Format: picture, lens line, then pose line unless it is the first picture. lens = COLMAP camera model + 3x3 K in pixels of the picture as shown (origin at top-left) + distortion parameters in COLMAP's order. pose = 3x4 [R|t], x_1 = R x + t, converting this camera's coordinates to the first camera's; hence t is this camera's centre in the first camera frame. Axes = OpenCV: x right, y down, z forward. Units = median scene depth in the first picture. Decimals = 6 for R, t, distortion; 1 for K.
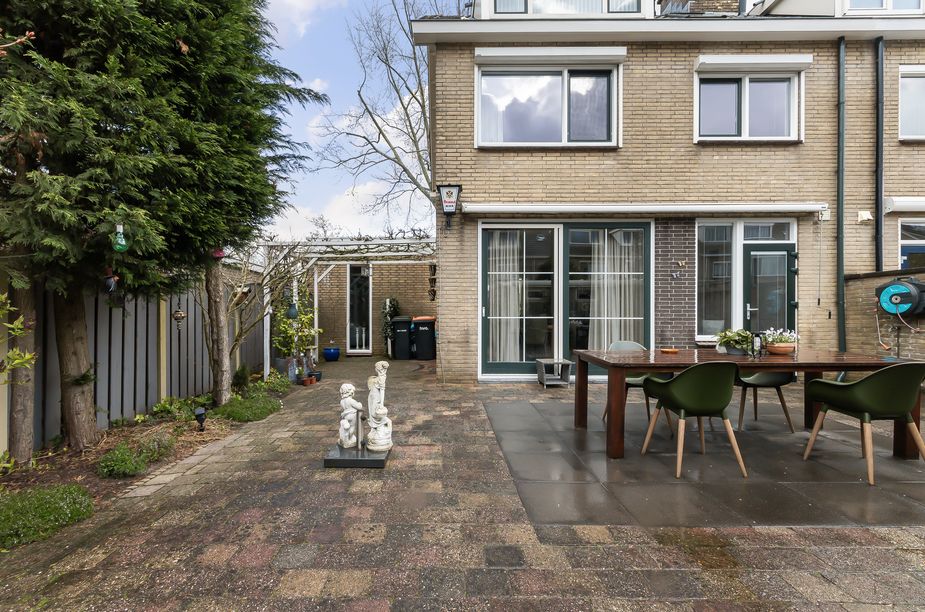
lens RADIAL K [[429.0, 0, 429.3], [0, 429.0, 316.1], [0, 0, 1]] dist [0.002303, -0.000376]
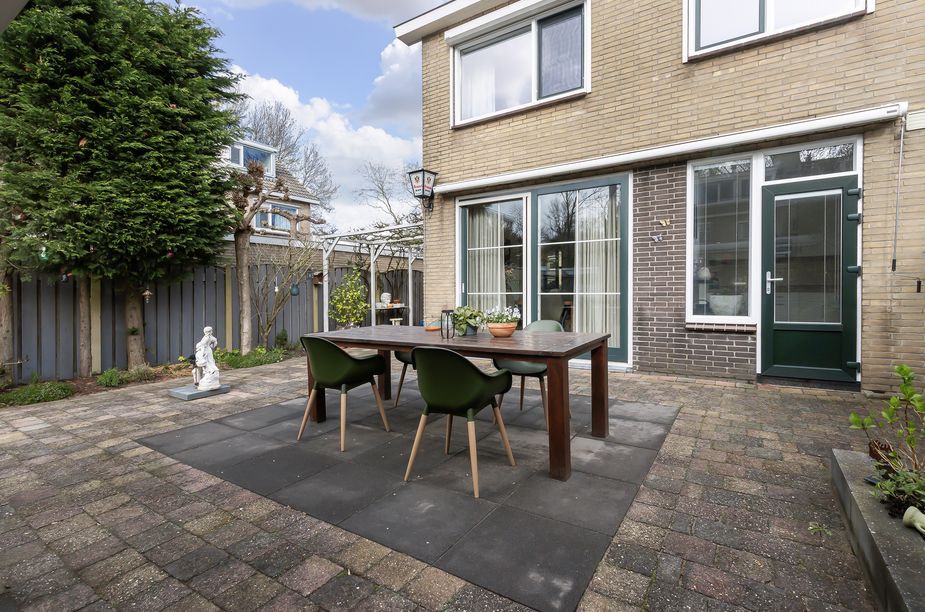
lens RADIAL K [[435.0, 0, 463.7], [0, 435.0, 296.7], [0, 0, 1]] dist [0.002603, 0.000258]
pose [[0.844610, -0.002815, -0.535374, 0.698693], [0.007798, 0.999945, 0.007045, 0.003120], [0.535324, -0.010126, 0.844586, 0.134885]]
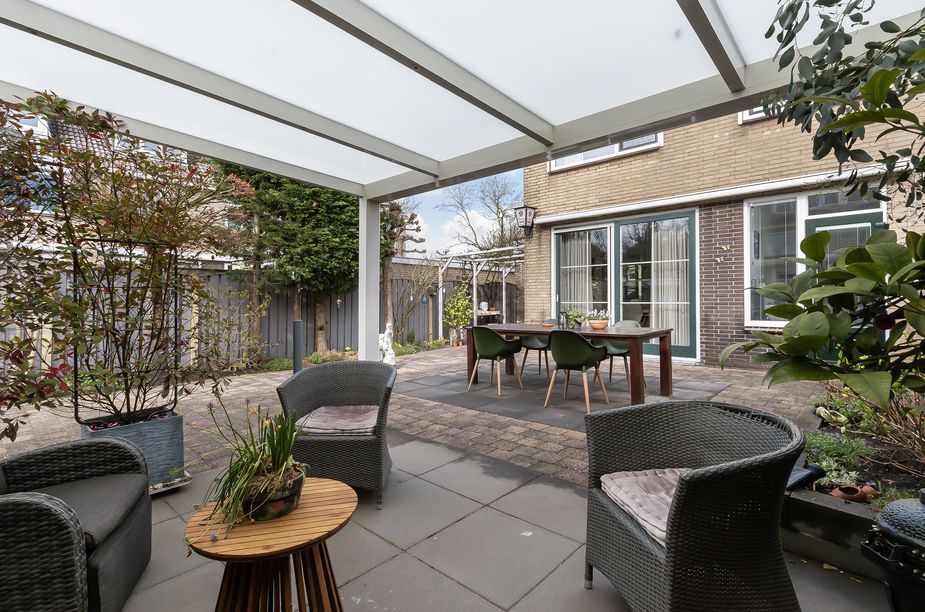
lens RADIAL K [[444.7, 0, 448.9], [0, 444.7, 291.7], [0, 0, 1]] dist [0.001592, -0.000230]
pose [[0.727401, -0.019892, -0.685925, 0.823341], [0.001262, 0.999617, -0.027650, 0.006951], [0.686212, 0.019247, 0.727147, -0.189055]]
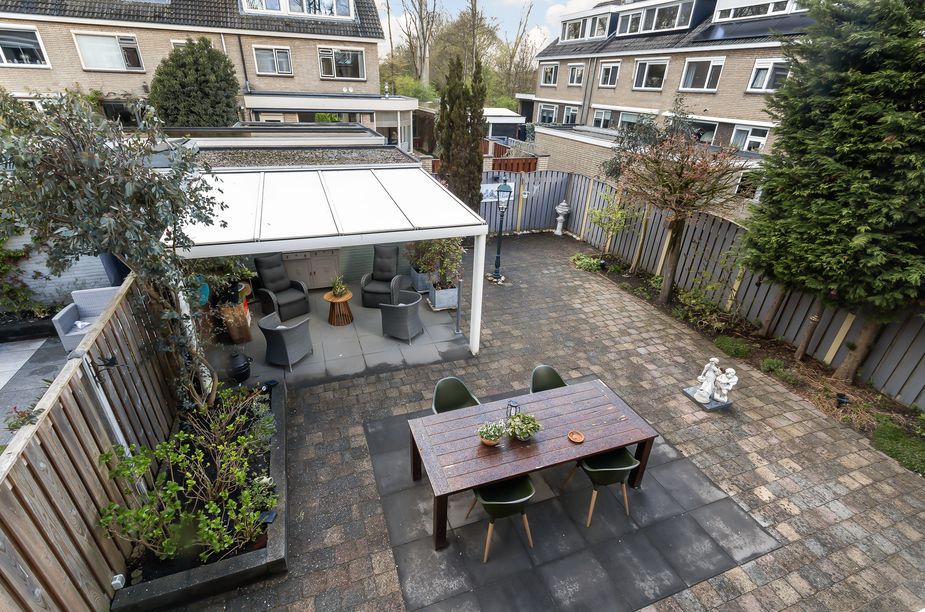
lens RADIAL K [[417.3, 0, 448.8], [0, 417.3, 304.1], [0, 0, 1]] dist [-0.000713, -0.000622]
pose [[-0.937570, 0.130694, -0.322308, 0.696138], [-0.034726, 0.886903, 0.460649, -0.403409], [0.346060, 0.443083, -0.826994, 0.973828]]
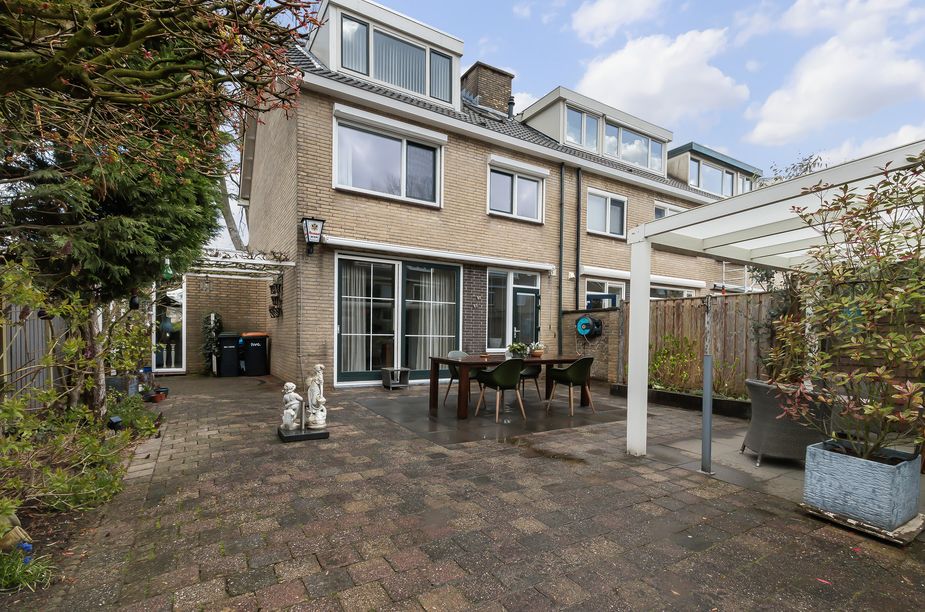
lens RADIAL K [[455.8, 0, 467.9], [0, 455.8, 344.4], [0, 0, 1]] dist [0.008353, 0.000245]
pose [[0.840255, 0.000820, 0.542190, -0.261022], [-0.012288, 0.999771, 0.017531, 0.005053], [-0.542052, -0.021393, 0.840073, -0.251533]]
